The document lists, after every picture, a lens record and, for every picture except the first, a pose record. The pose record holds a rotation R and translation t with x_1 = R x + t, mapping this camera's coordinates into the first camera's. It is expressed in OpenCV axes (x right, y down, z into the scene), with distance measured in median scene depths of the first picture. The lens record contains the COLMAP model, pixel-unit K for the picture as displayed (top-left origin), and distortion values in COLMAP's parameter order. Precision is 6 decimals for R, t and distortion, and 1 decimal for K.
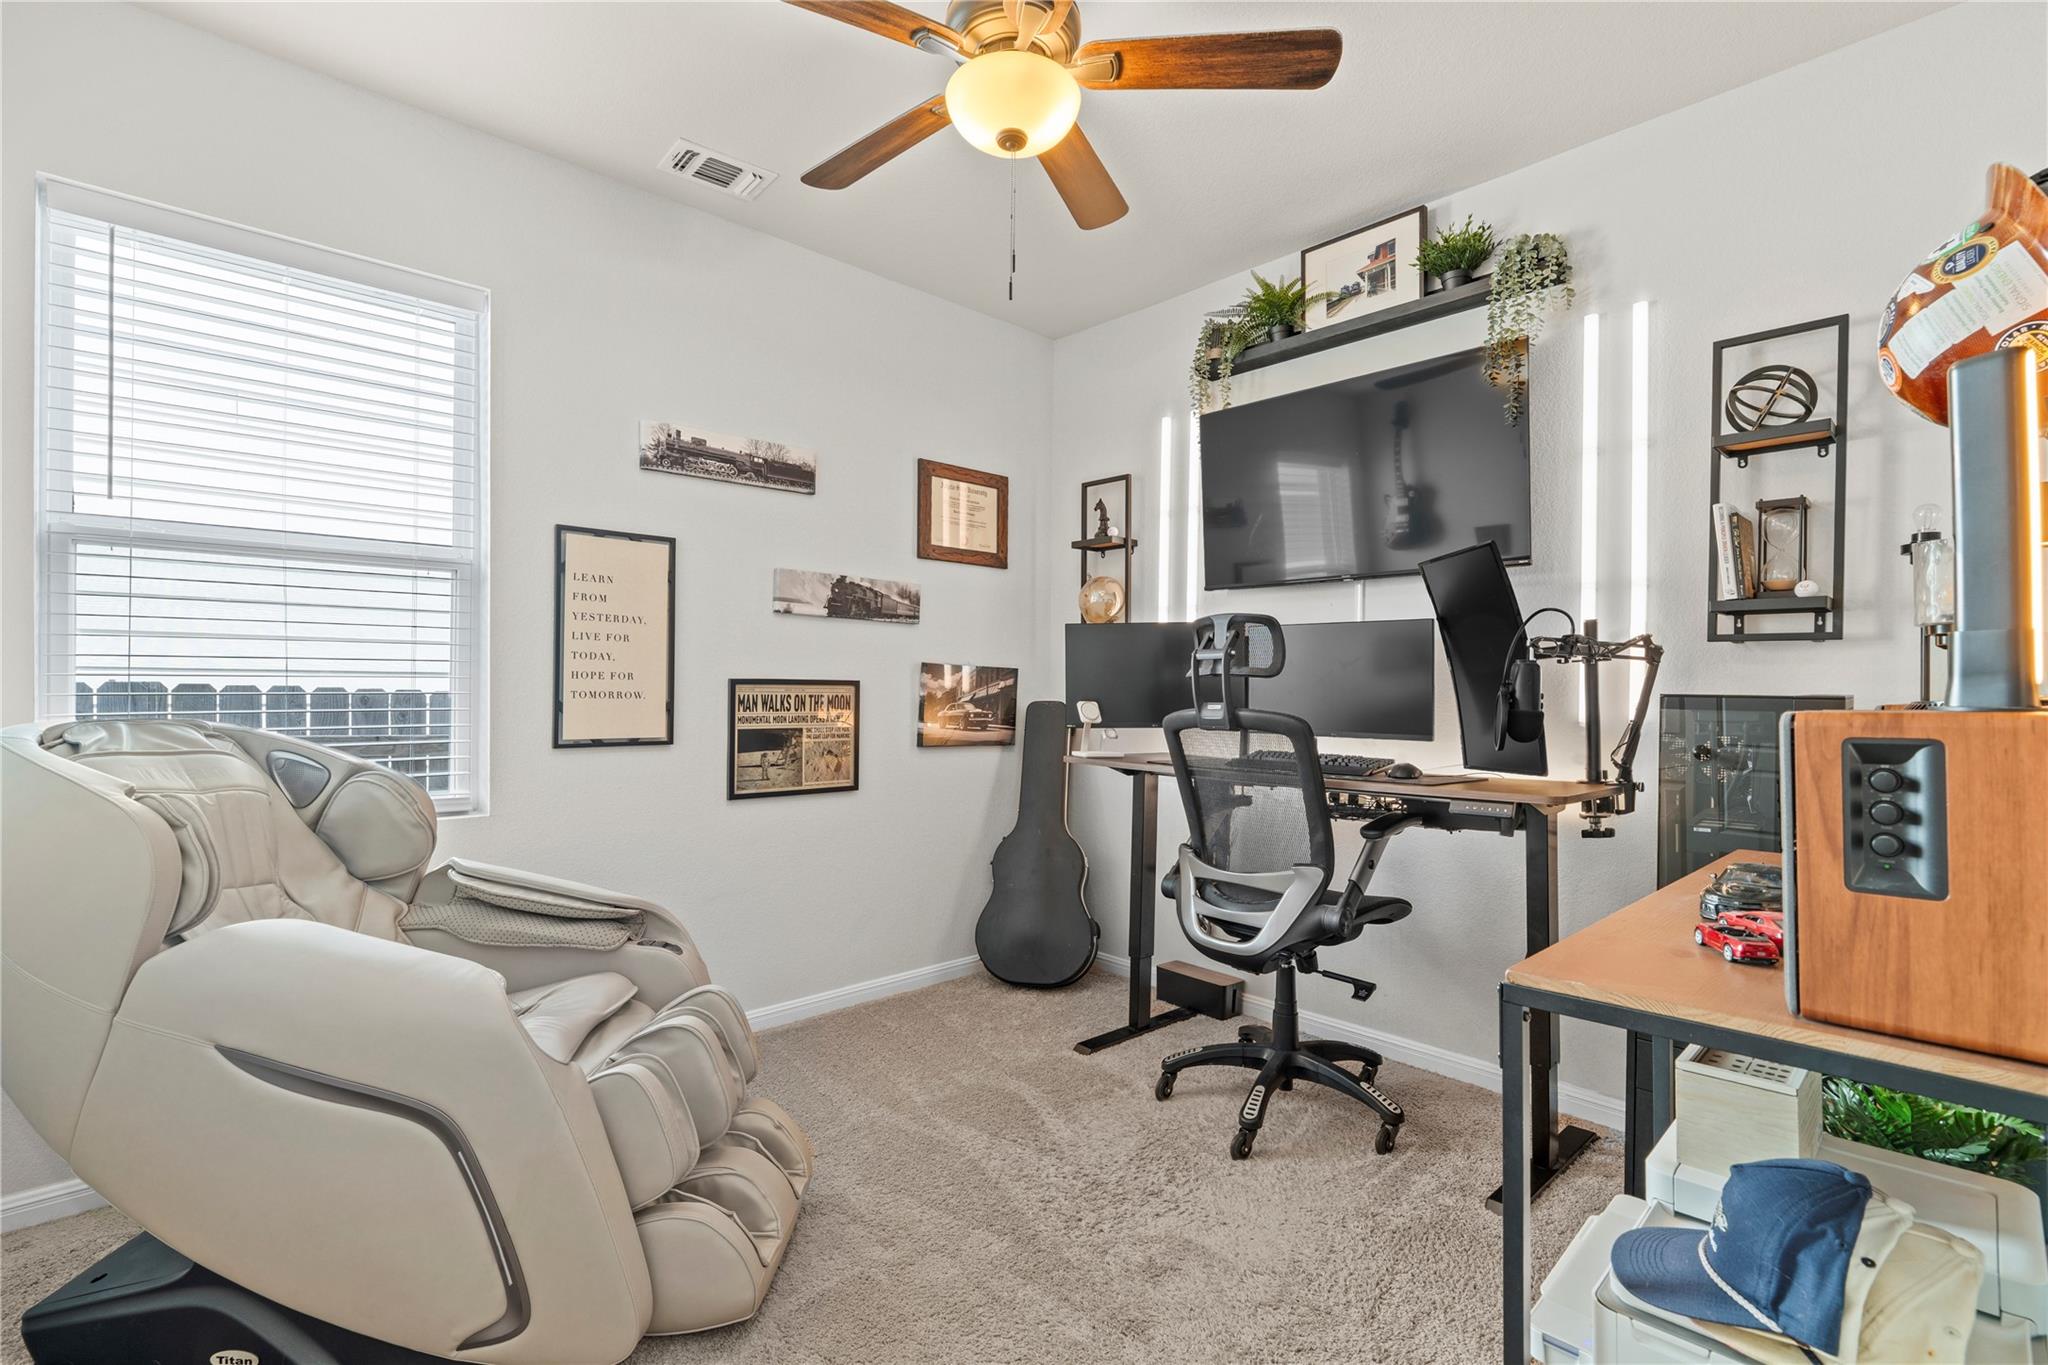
lens RADIAL K [[930.9, 0, 1025.0], [0, 930.9, 677.4], [0, 0, 1]] dist [-0.008142, 0.003476]
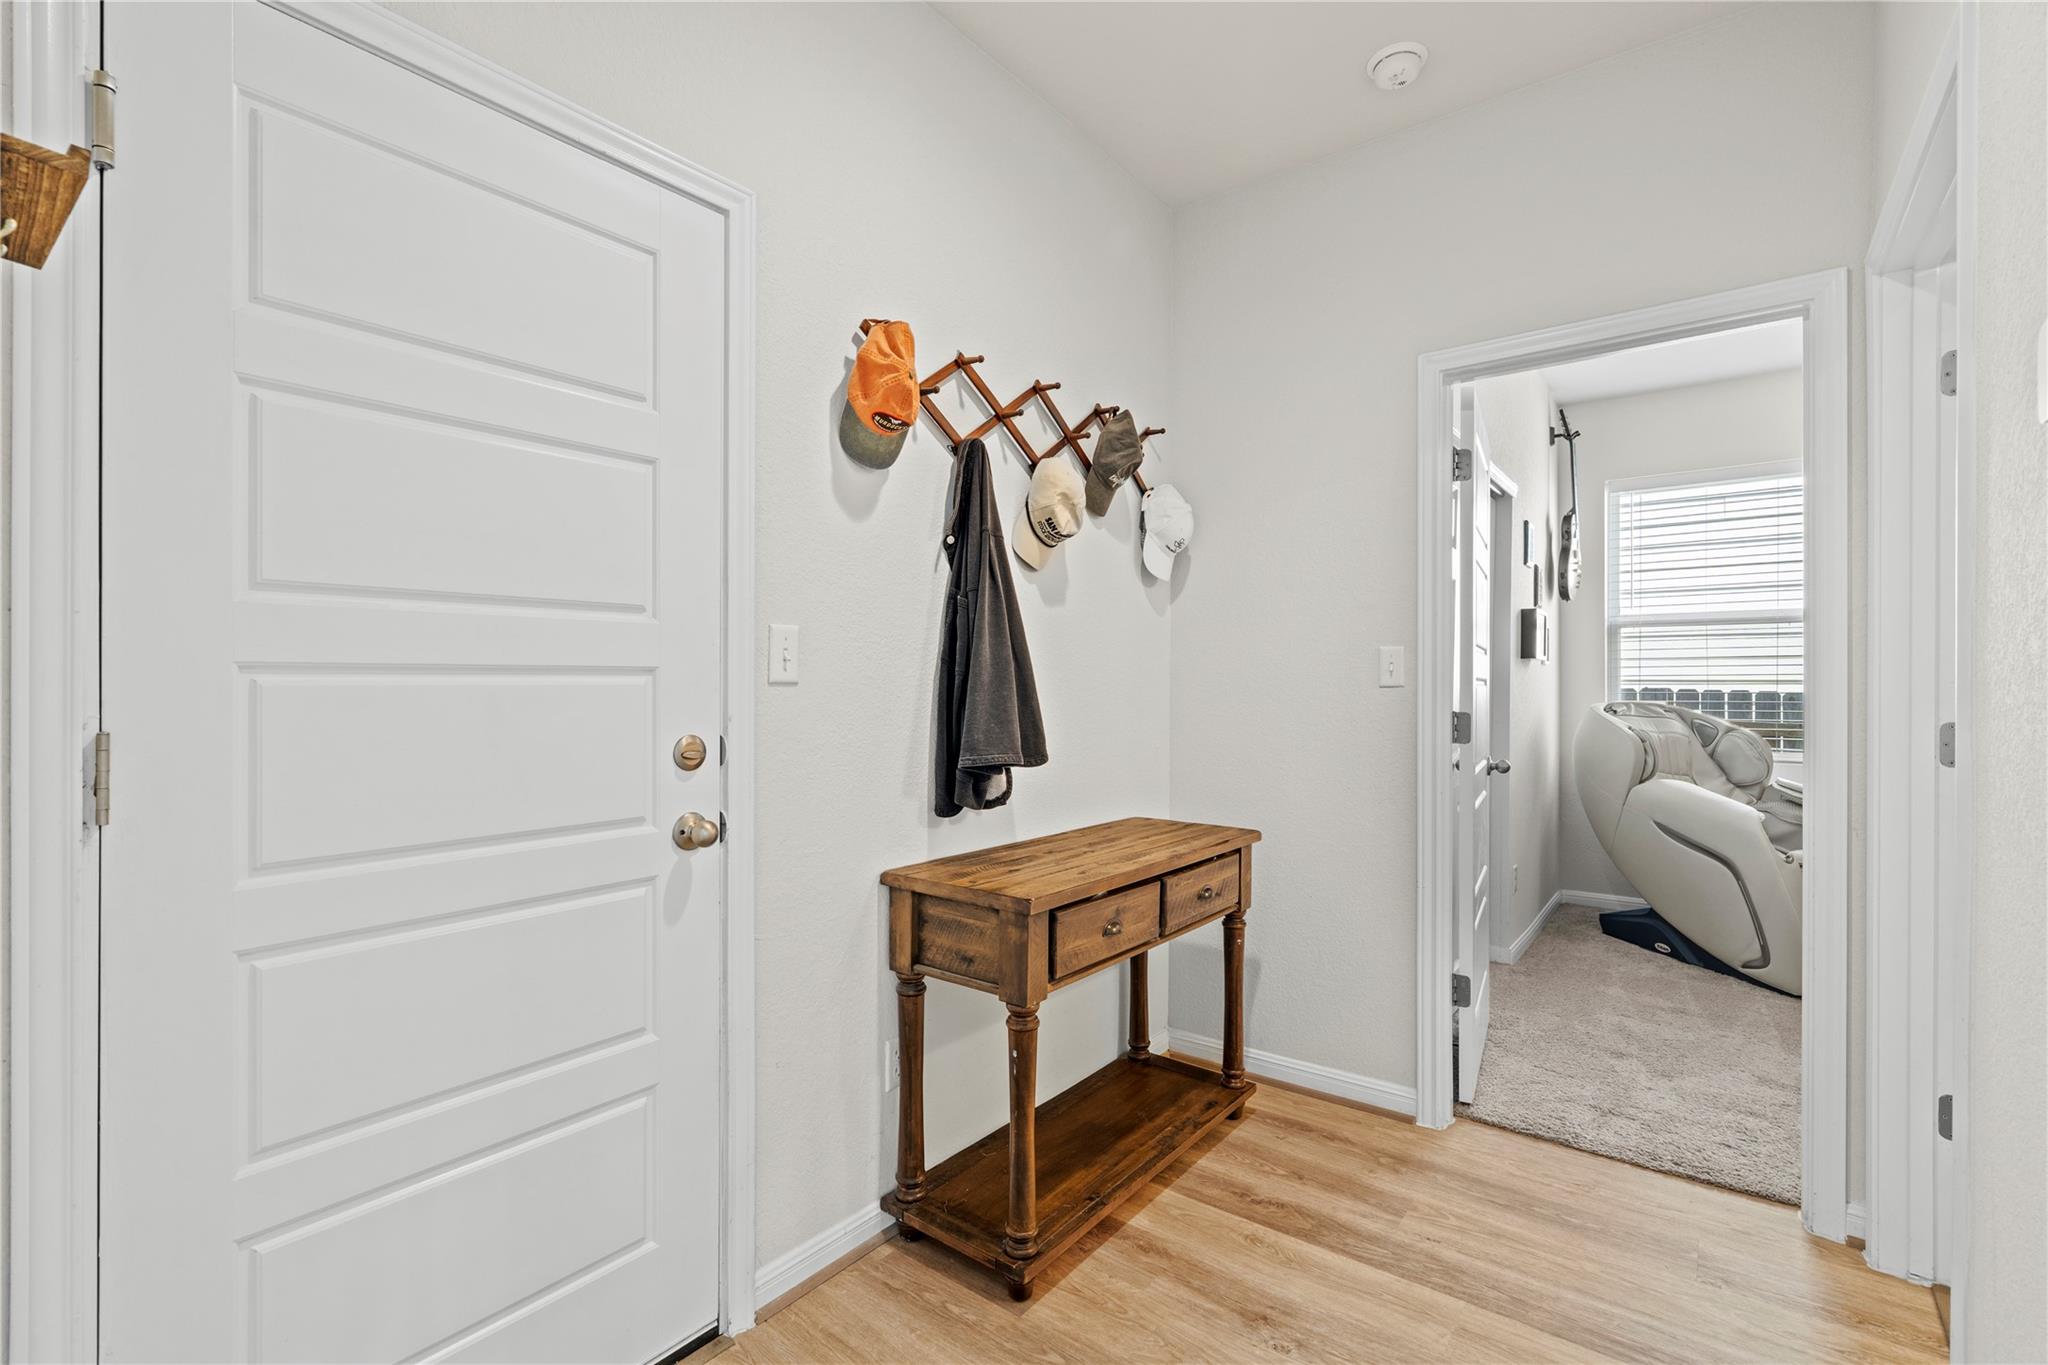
lens RADIAL K [[930.9, 0, 1022.9], [0, 930.9, 684.0], [0, 0, 1]] dist [-0.008142, 0.003476]
pose [[0.165107, -0.004345, -0.986266, 1.056018], [0.004868, 0.999982, -0.003590, -0.002224], [0.986264, -0.004208, 0.165125, -0.891341]]
